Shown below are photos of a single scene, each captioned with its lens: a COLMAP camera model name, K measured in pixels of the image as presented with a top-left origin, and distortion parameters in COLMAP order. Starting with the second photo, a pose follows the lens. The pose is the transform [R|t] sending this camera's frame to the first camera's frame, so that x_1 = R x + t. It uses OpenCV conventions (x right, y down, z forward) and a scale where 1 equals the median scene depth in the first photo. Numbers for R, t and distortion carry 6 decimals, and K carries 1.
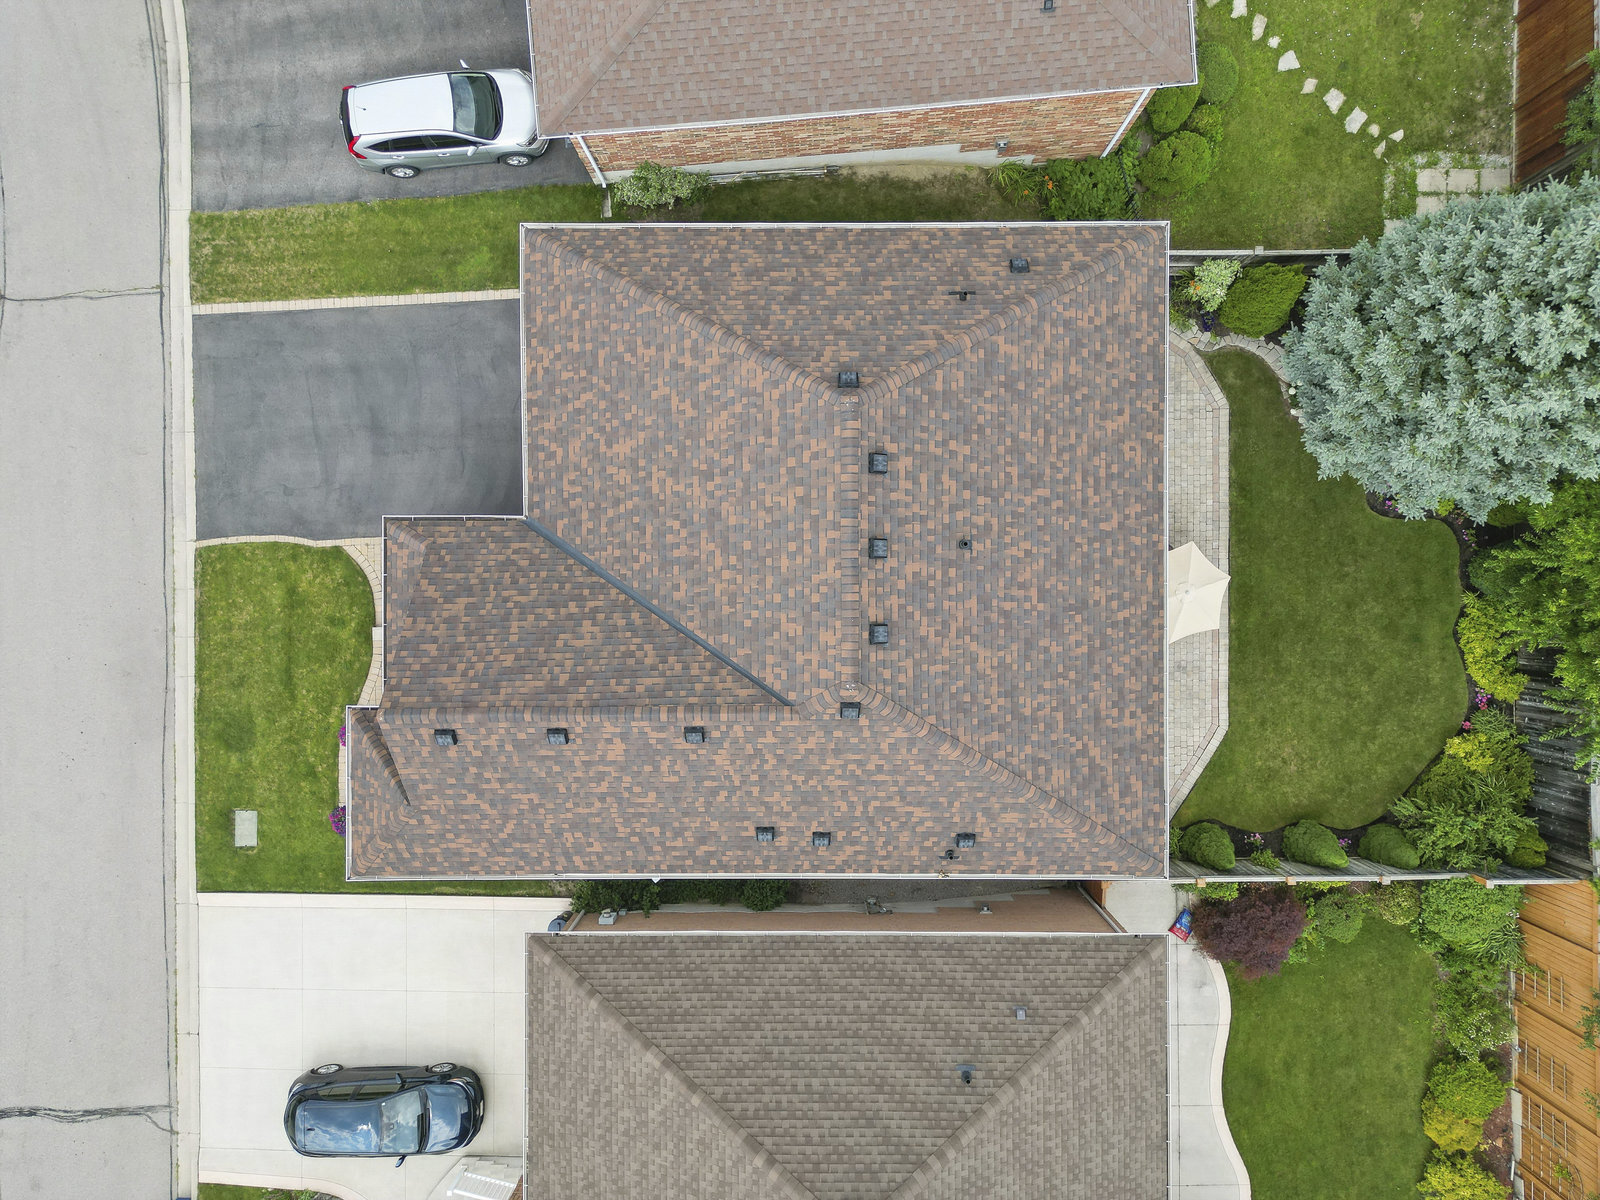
lens RADIAL K [[1126.4, 0, 801.8], [0, 1126.4, 600.0], [0, 0, 1]] dist [0.071222, -0.071947]
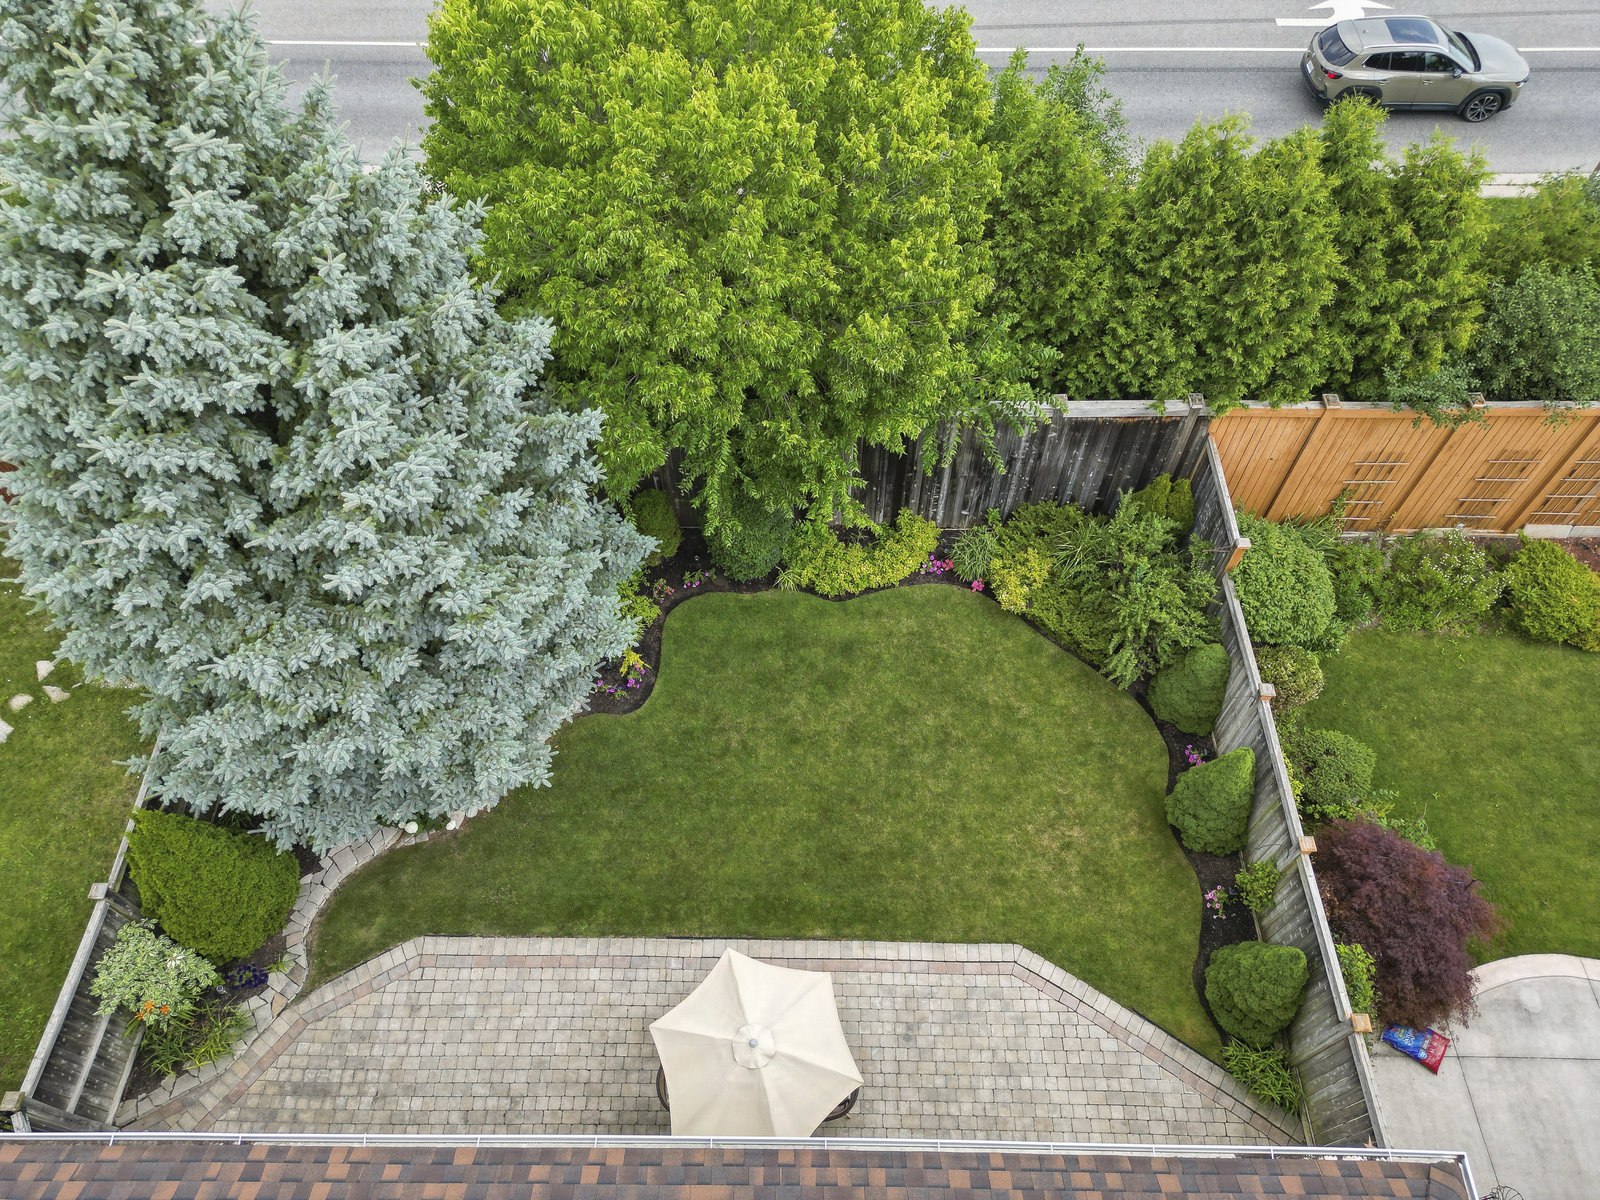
lens RADIAL K [[1123.5, 0, 802.3], [0, 1123.5, 601.6], [0, 0, 1]] dist [0.077738, -0.083142]
pose [[0.015336, -0.833596, 0.552162, 0.223633], [0.999857, 0.008850, -0.014410, 0.018136], [0.007126, 0.552304, 0.833612, 0.486900]]
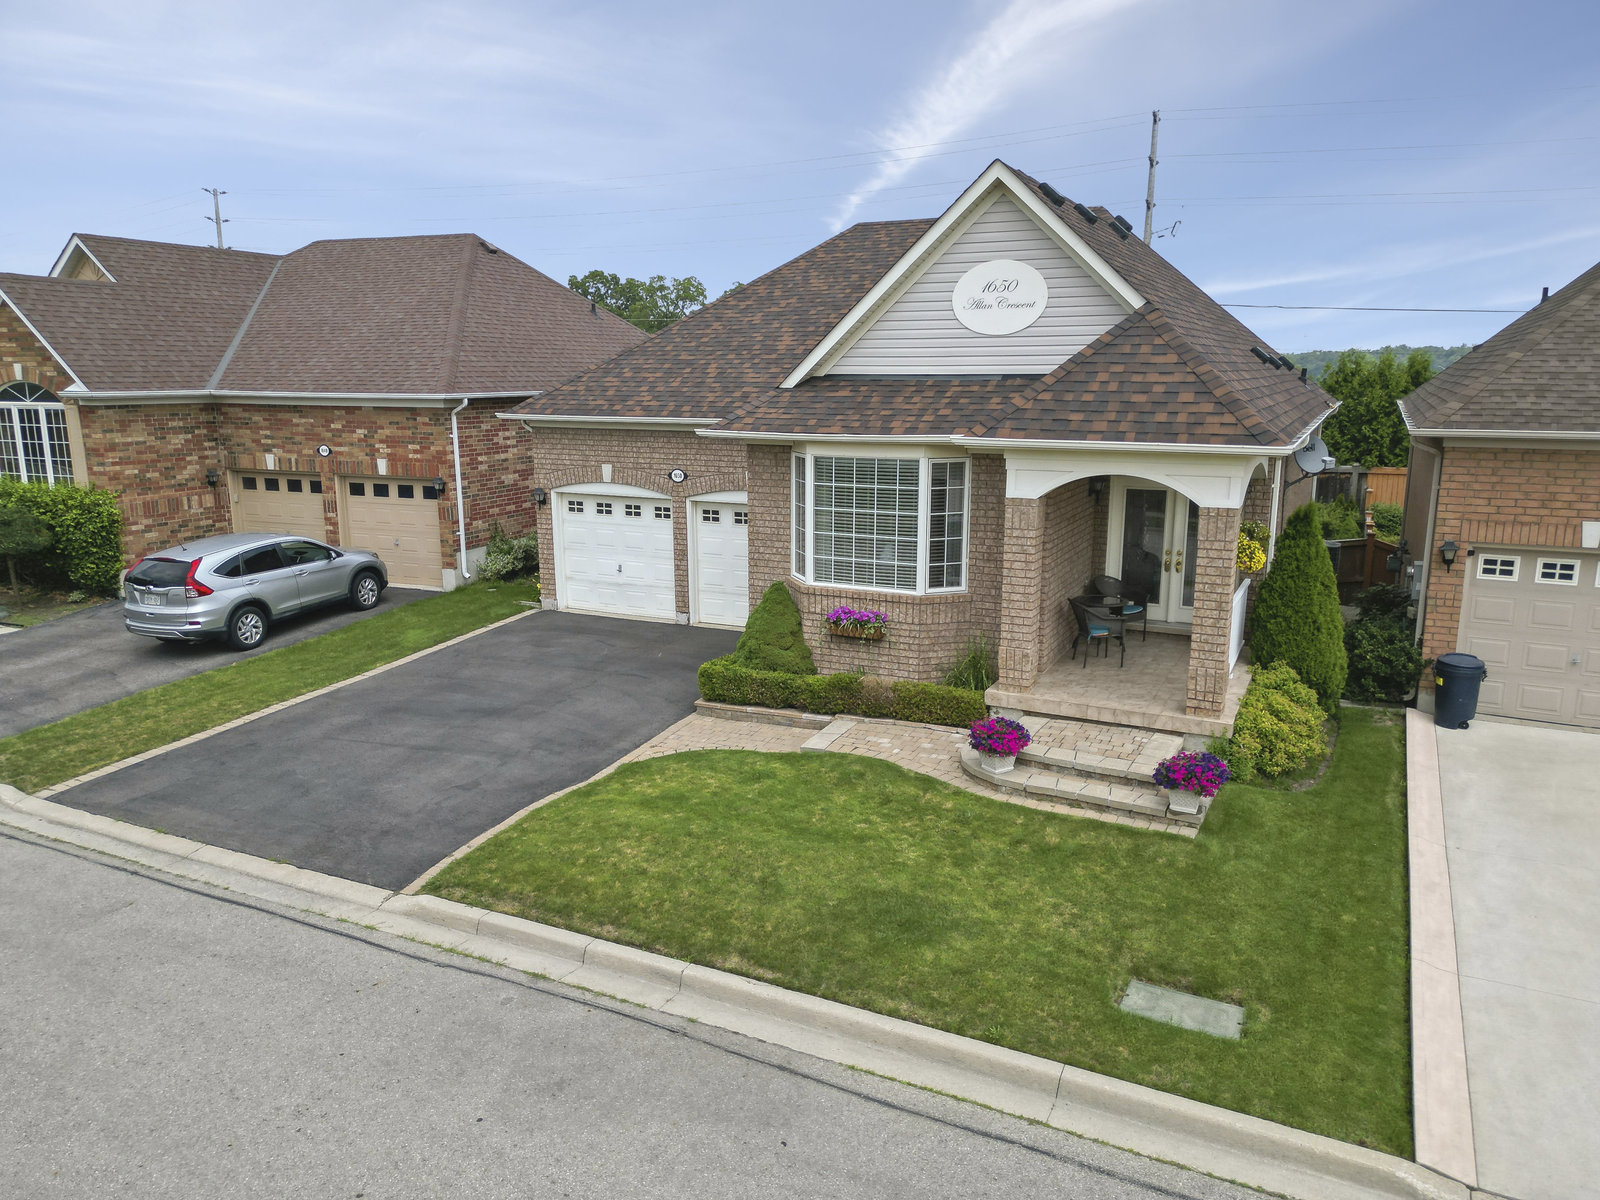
lens RADIAL K [[1123.5, 0, 802.3], [0, 1123.5, 601.6], [0, 0, 1]] dist [0.077738, -0.083142]
pose [[0.446284, -0.172197, 0.878168, -0.809654], [0.894856, 0.077228, -0.439622, 0.241213], [0.007883, 0.982031, 0.188558, 0.845920]]
